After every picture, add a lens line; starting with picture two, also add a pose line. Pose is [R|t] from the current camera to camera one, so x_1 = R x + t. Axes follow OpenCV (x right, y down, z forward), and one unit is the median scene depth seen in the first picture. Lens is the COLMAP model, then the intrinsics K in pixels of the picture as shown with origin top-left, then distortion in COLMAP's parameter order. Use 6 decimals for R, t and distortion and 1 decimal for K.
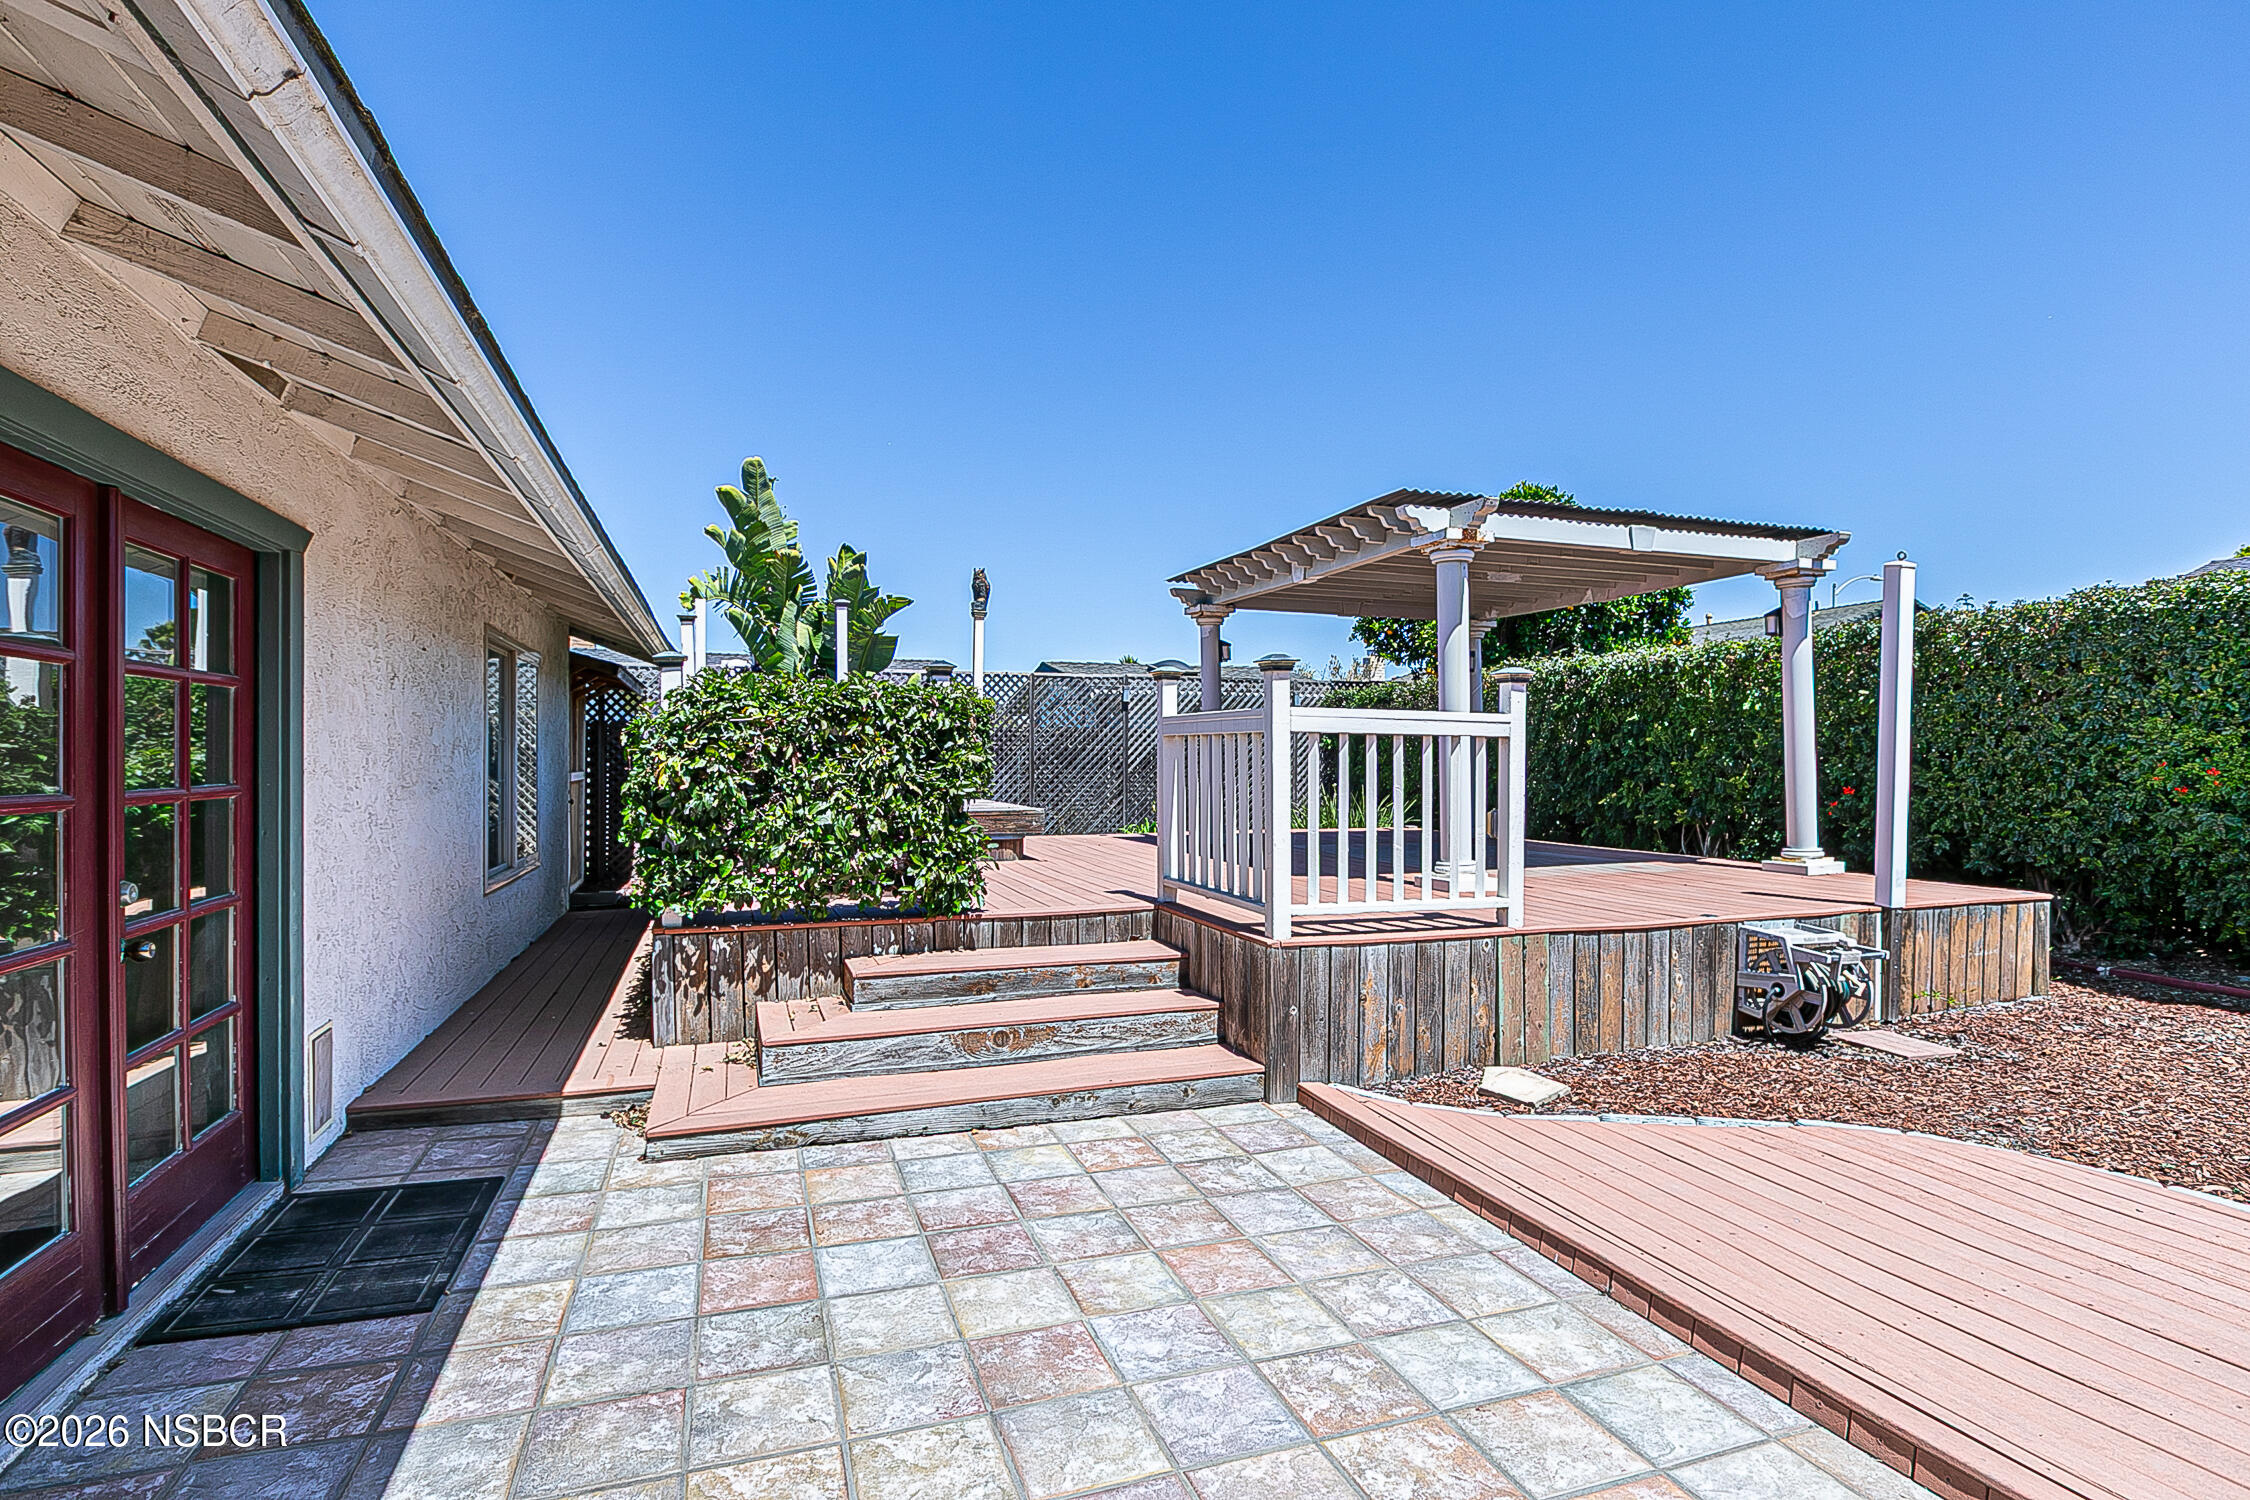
lens RADIAL K [[1081.2, 0, 1127.3], [0, 1081.2, 758.9], [0, 0, 1]] dist [-0.009201, 0.002243]
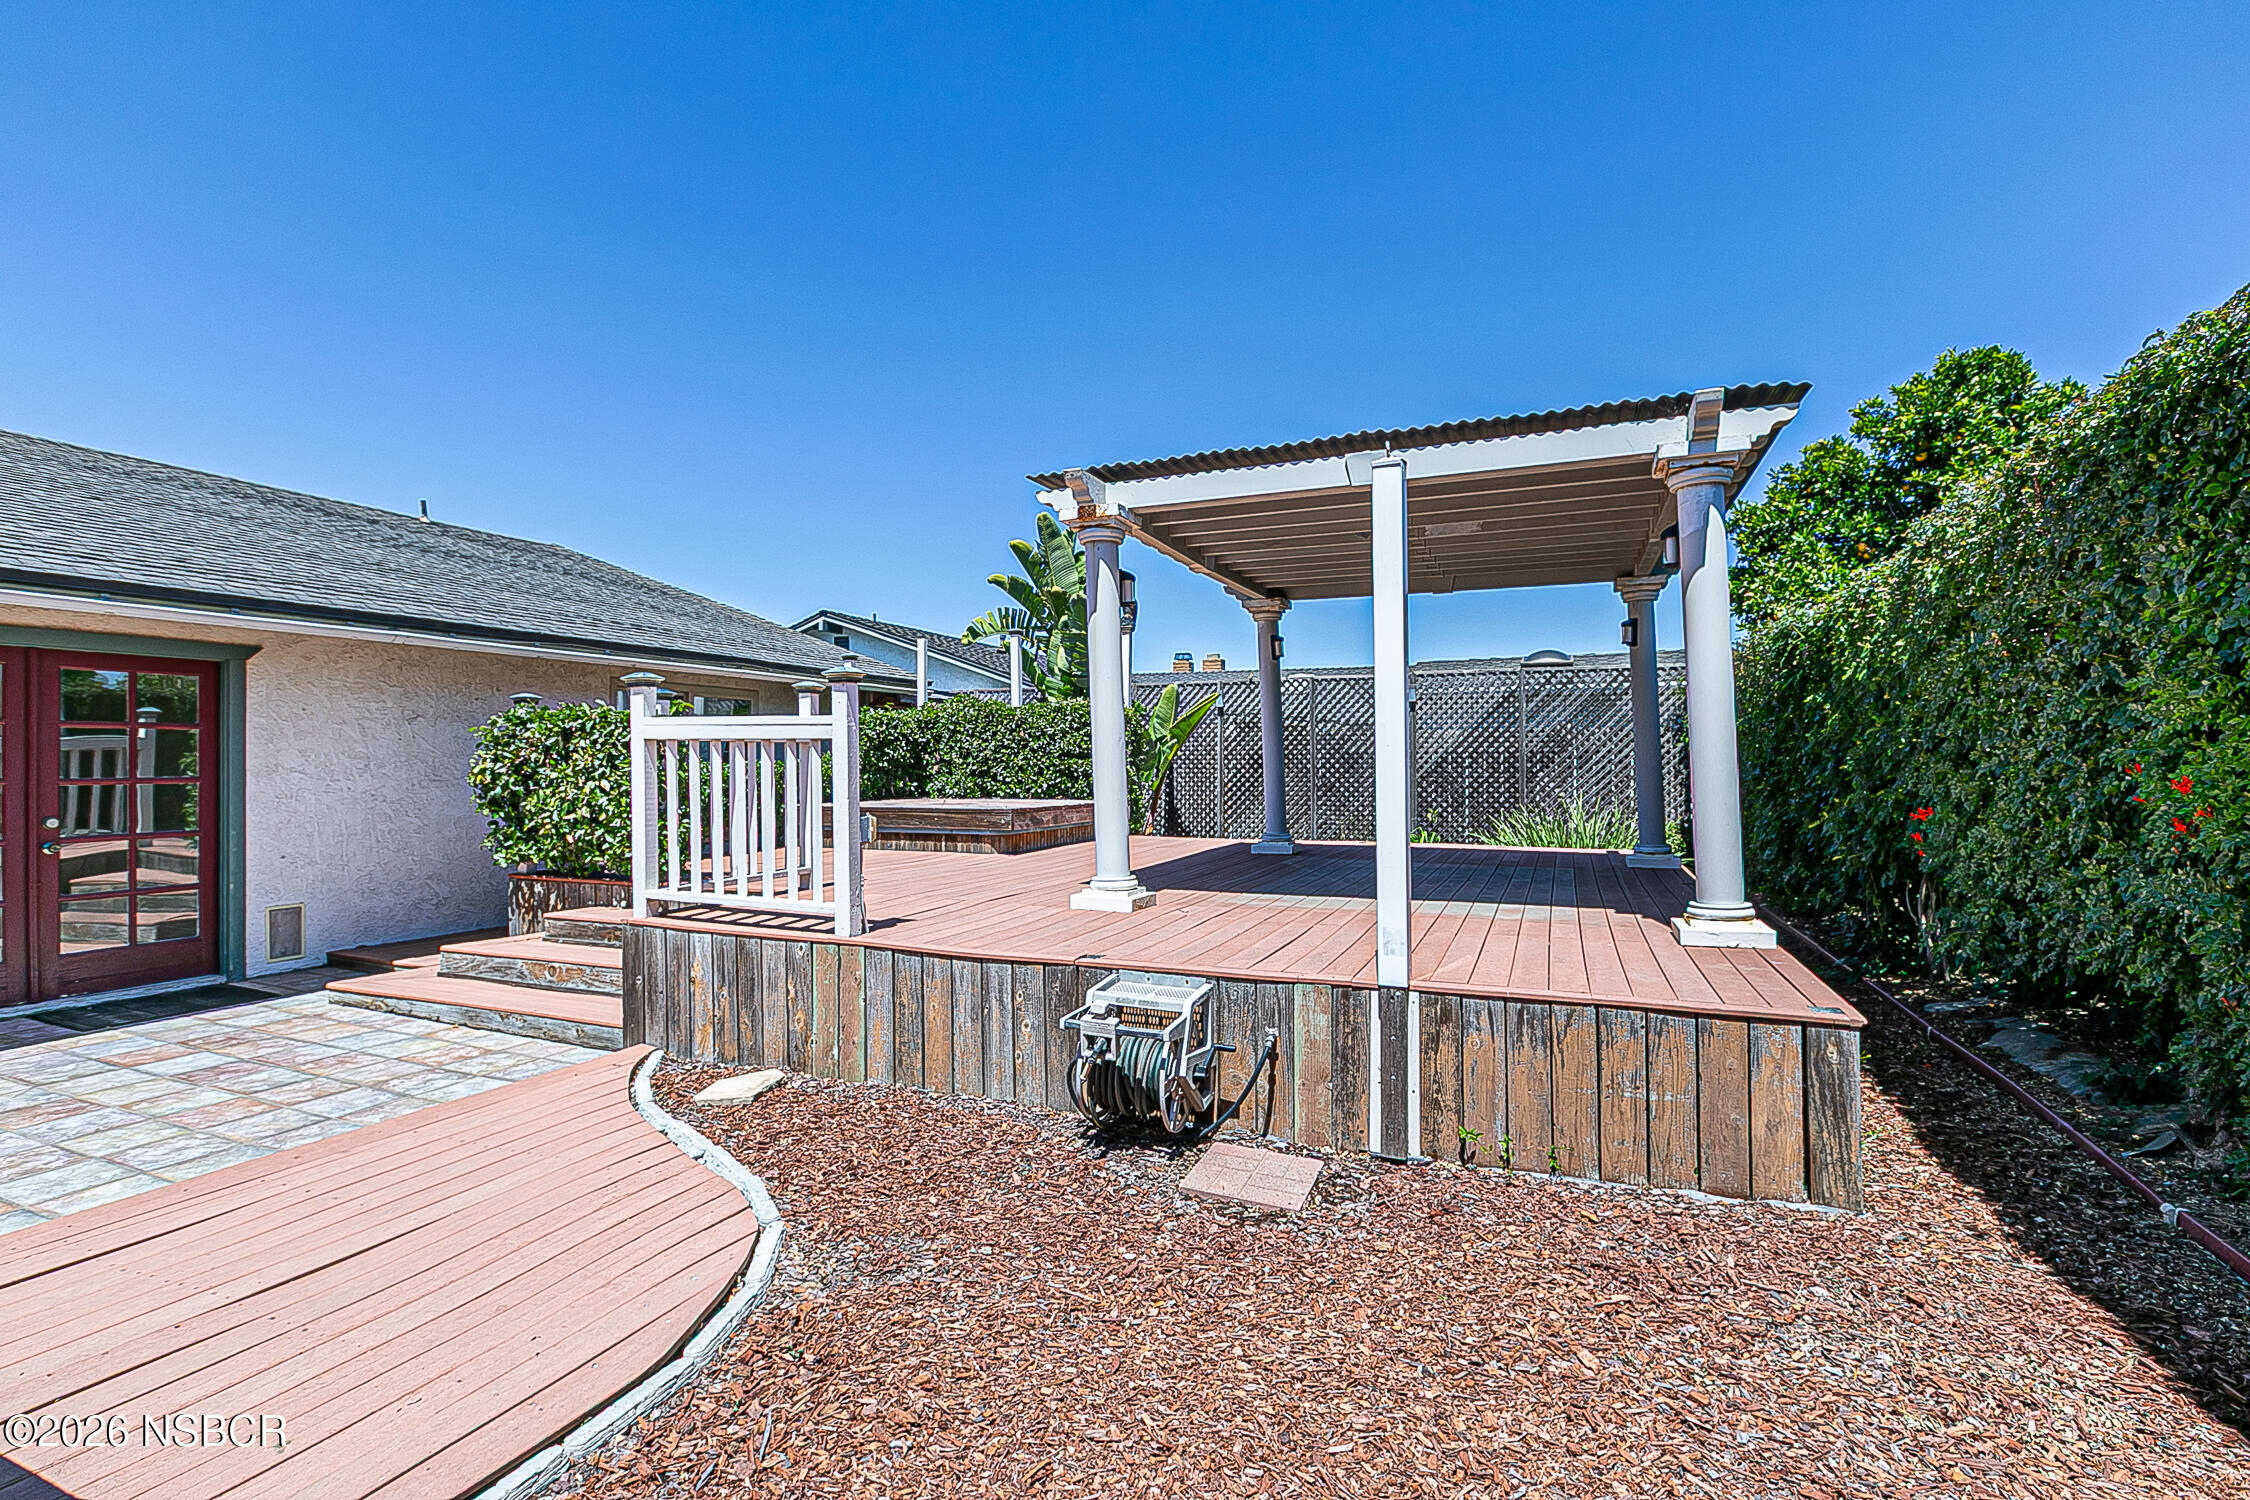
lens RADIAL K [[1045.3, 0, 1117.8], [0, 1045.3, 746.8], [0, 0, 1]] dist [-0.004517, -0.000193]
pose [[0.732799, -0.012846, -0.680324, 1.174273], [0.001888, 0.999856, -0.016845, 0.002908], [0.680443, 0.011060, 0.732718, 0.479829]]
